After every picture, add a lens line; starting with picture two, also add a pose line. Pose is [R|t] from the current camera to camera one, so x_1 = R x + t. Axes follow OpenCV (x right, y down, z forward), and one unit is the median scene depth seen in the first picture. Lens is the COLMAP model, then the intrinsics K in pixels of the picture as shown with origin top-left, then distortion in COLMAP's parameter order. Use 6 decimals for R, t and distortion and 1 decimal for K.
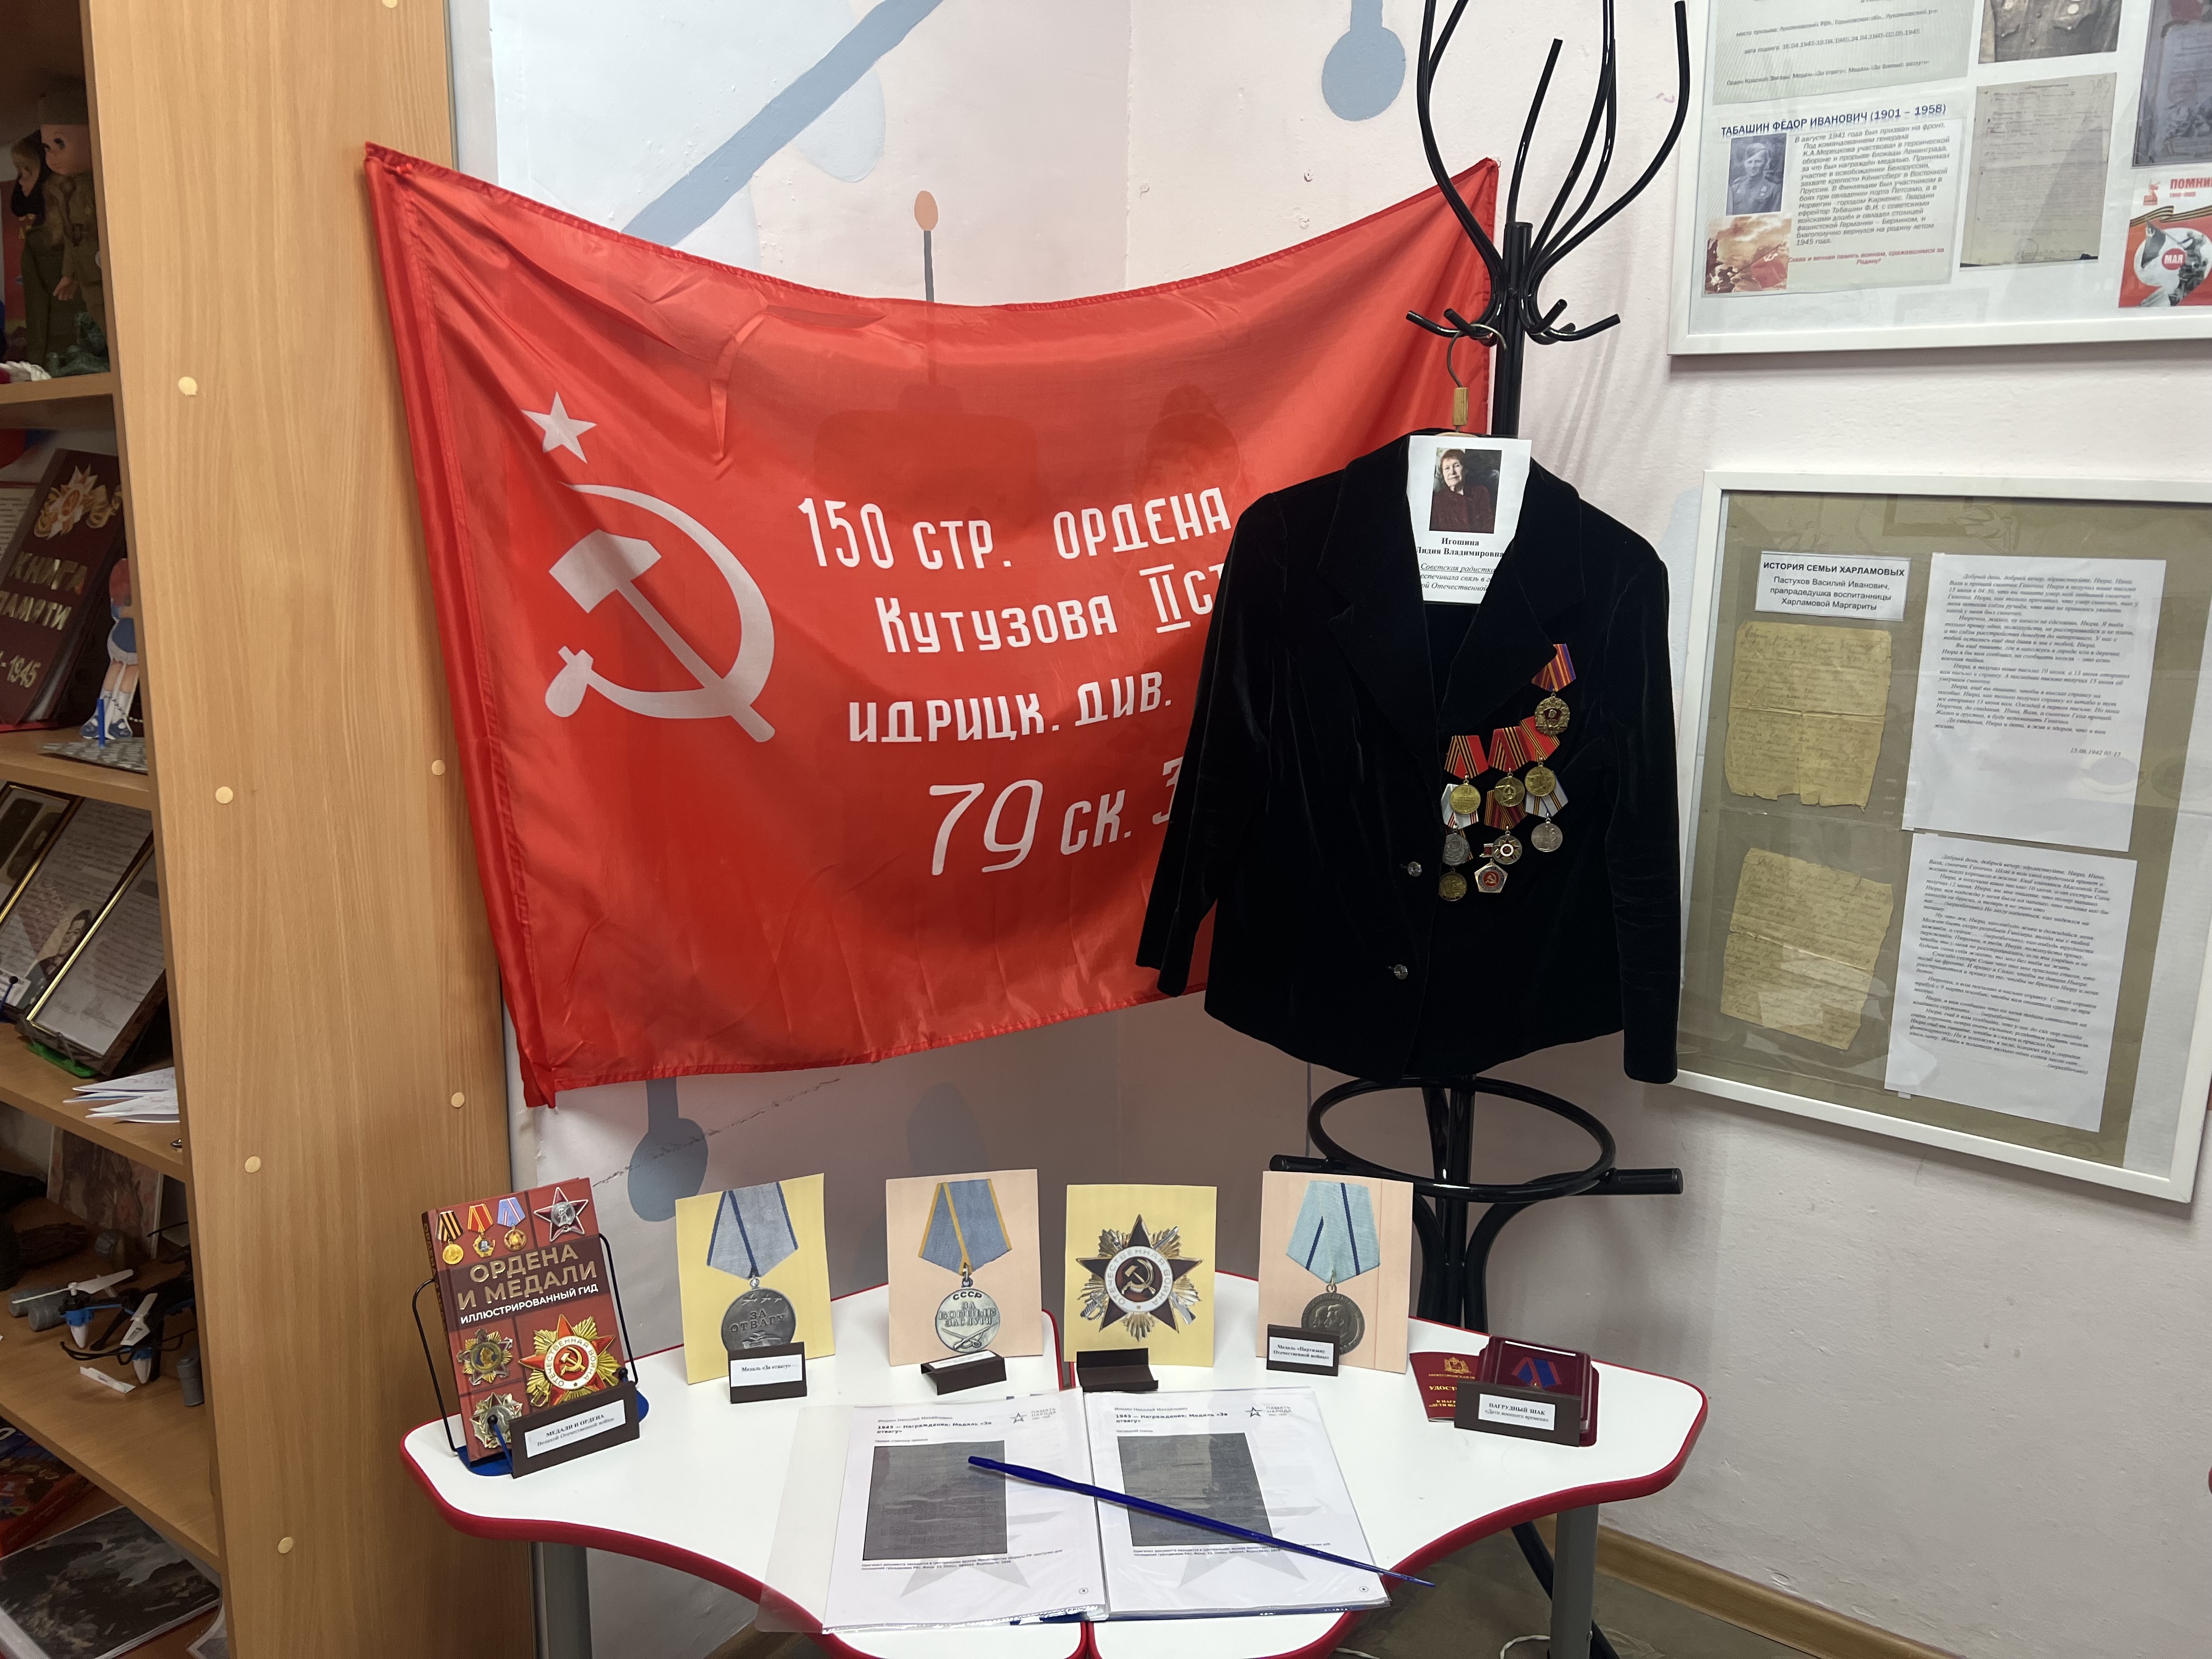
lens RADIAL K [[1678.0, 0, 1102.9], [0, 1678.0, 804.9], [0, 0, 1]] dist [0.046988, -0.053967]
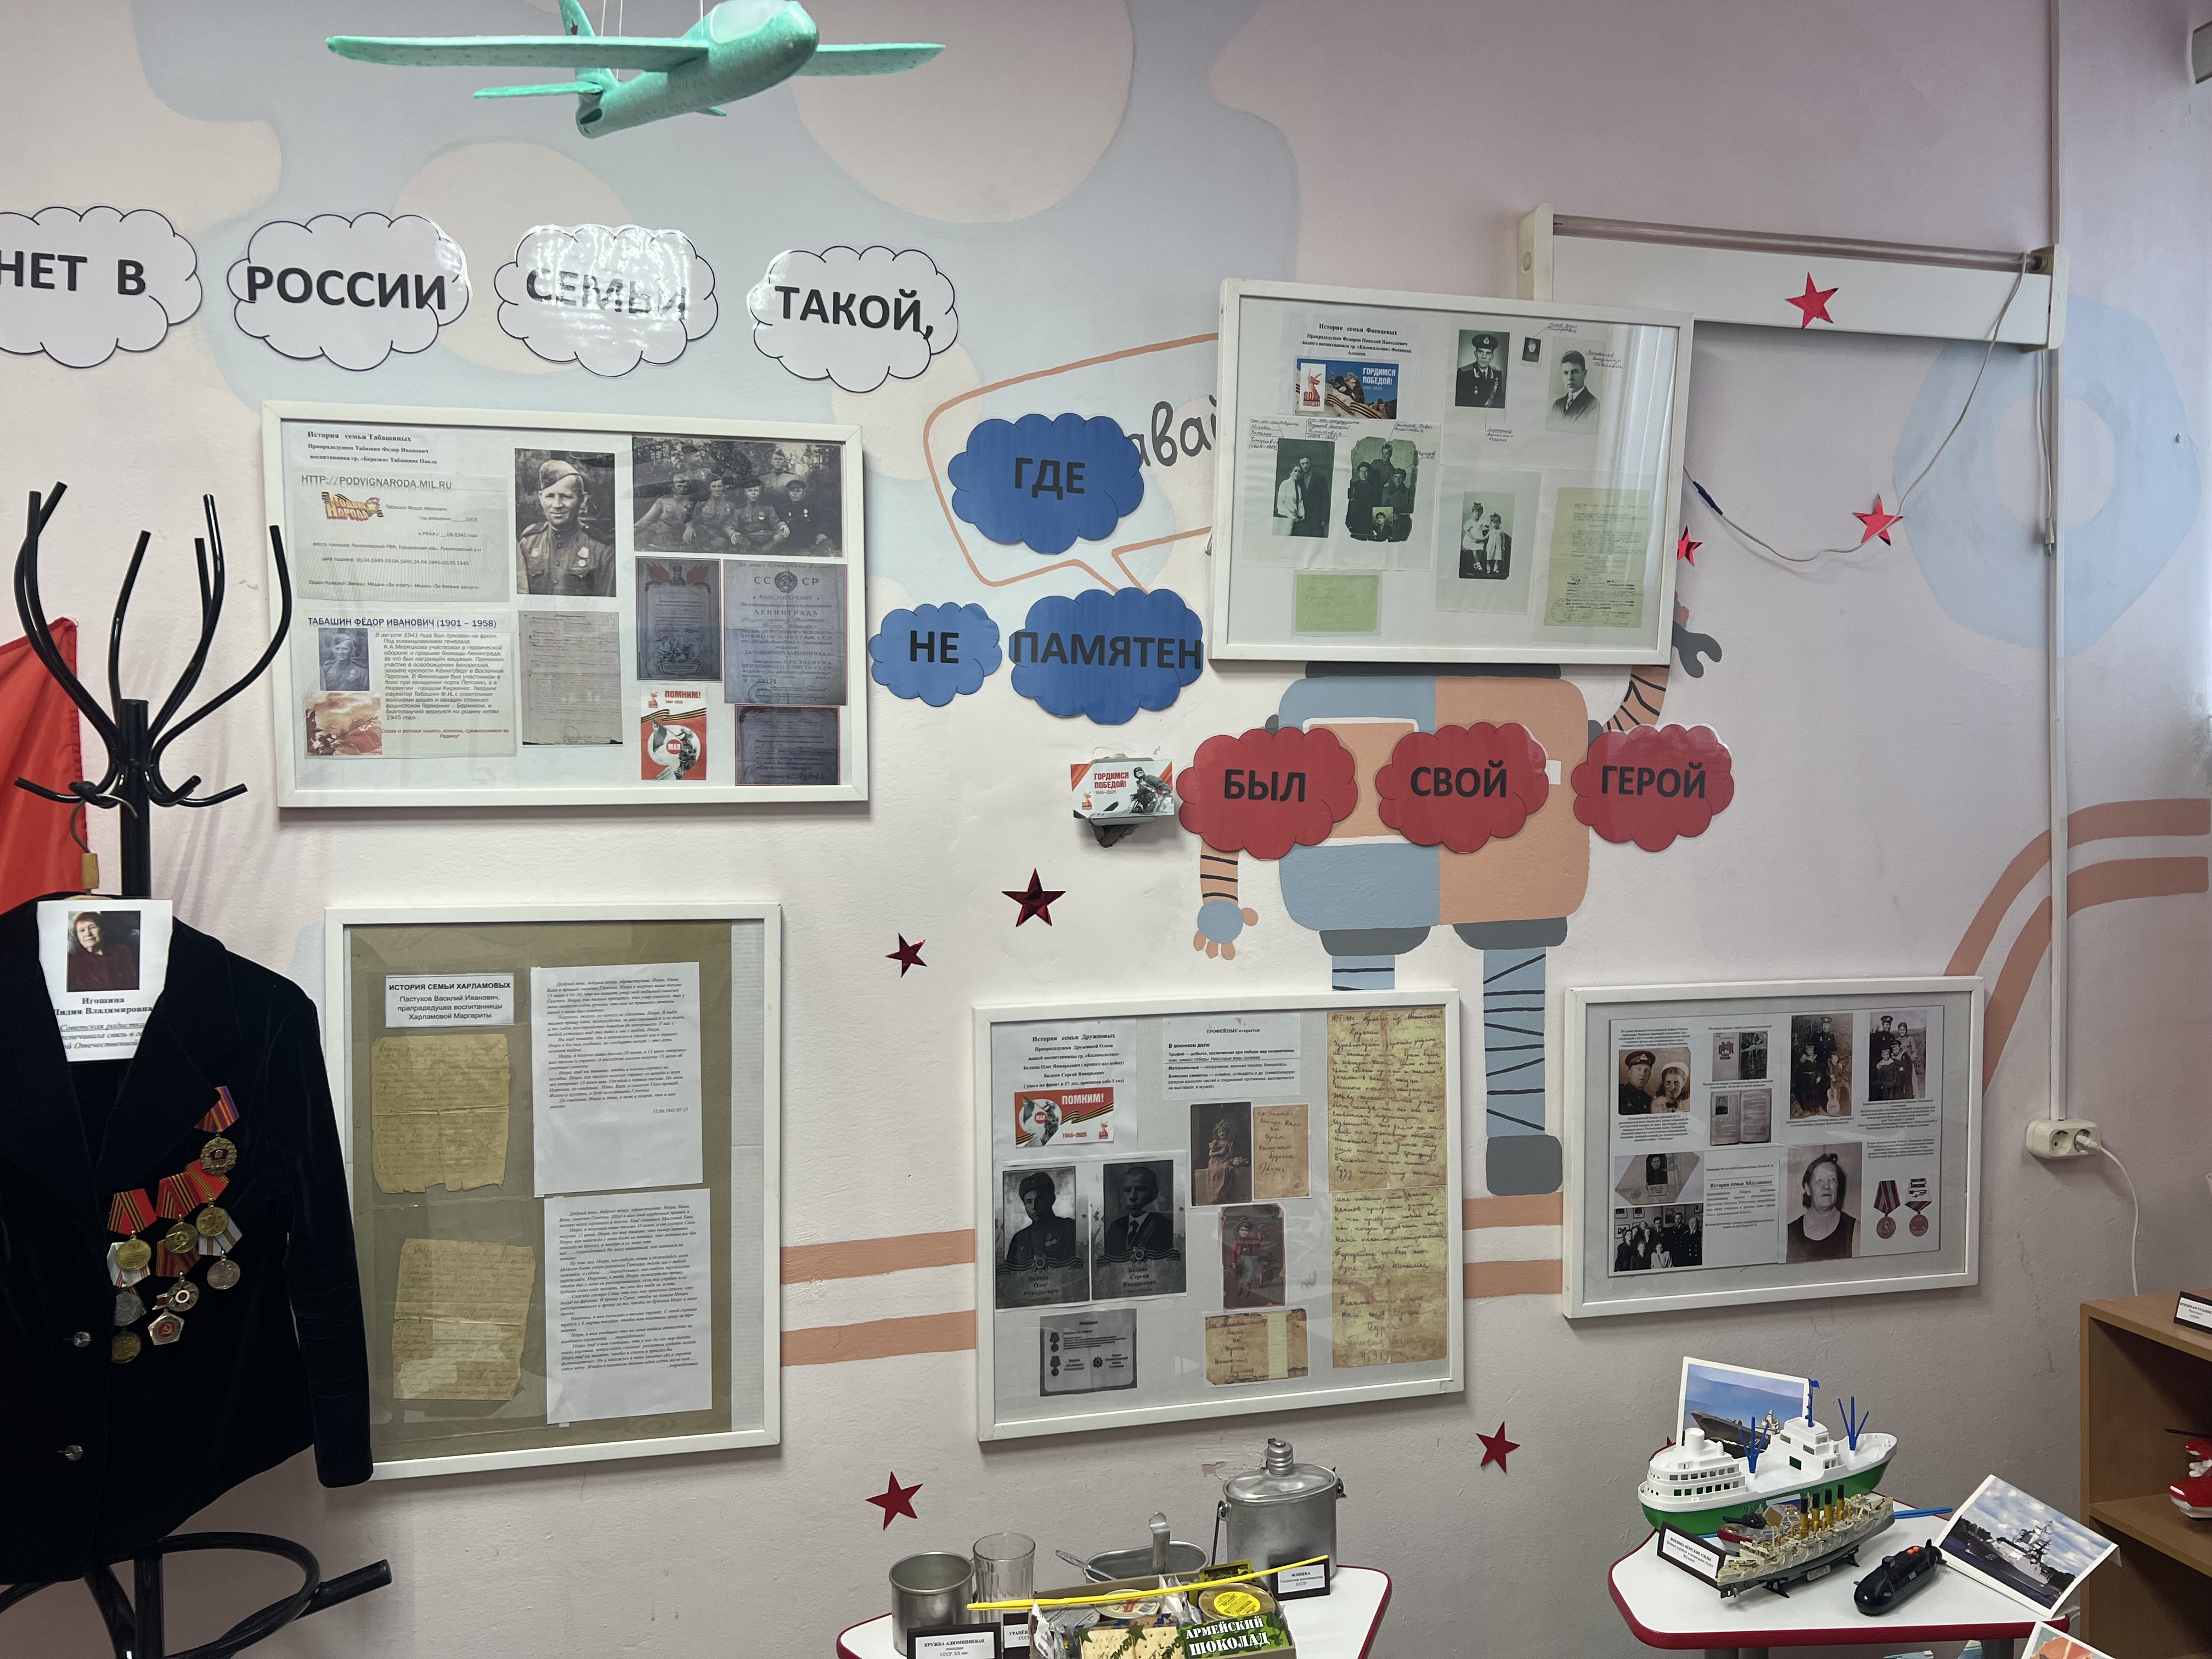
lens RADIAL K [[1697.5, 0, 1098.1], [0, 1697.5, 837.2], [0, 0, 1]] dist [0.036345, -0.049410]
pose [[0.664167, -0.039987, 0.746514, -0.150038], [0.169545, 0.980606, -0.098316, -0.049806], [-0.728105, 0.191866, 0.658066, -0.124598]]
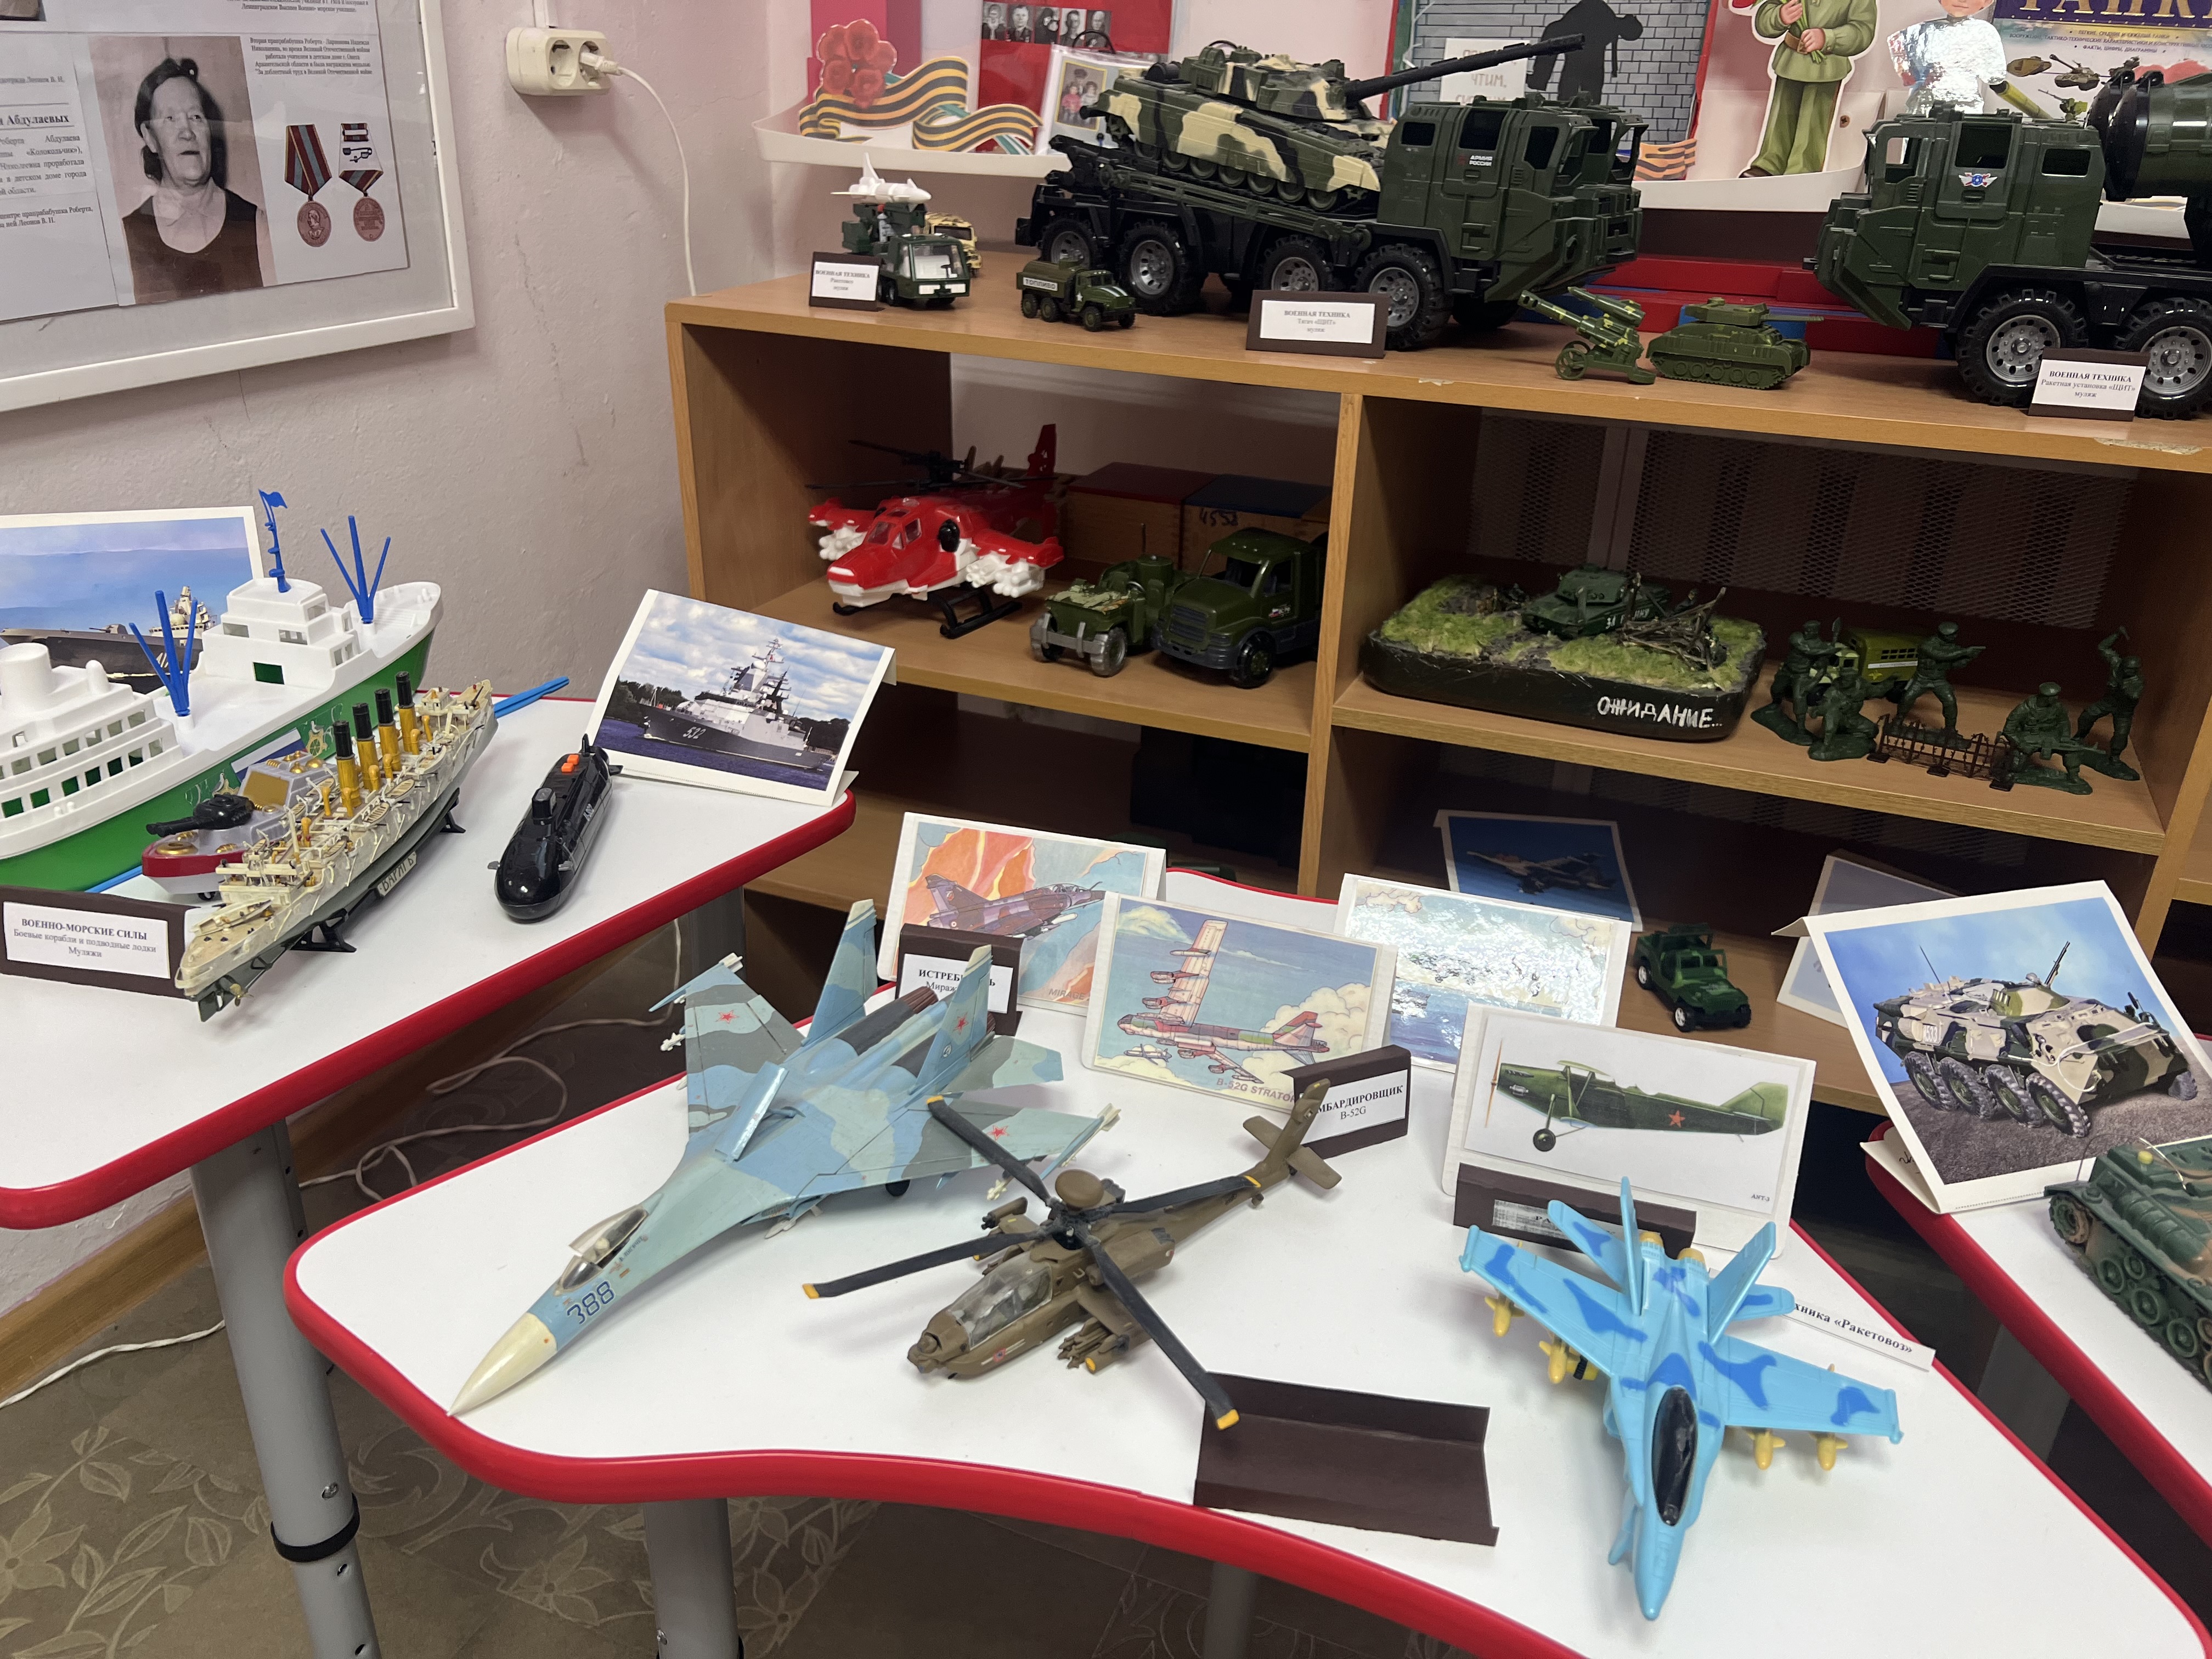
lens RADIAL K [[1697.5, 0, 1098.1], [0, 1697.5, 837.2], [0, 0, 1]] dist [0.036345, -0.049410]
pose [[-0.200402, -0.430716, 0.879956, 0.476548], [0.176113, 0.867708, 0.464829, 0.177910], [-0.963755, 0.248124, -0.098036, 0.194835]]
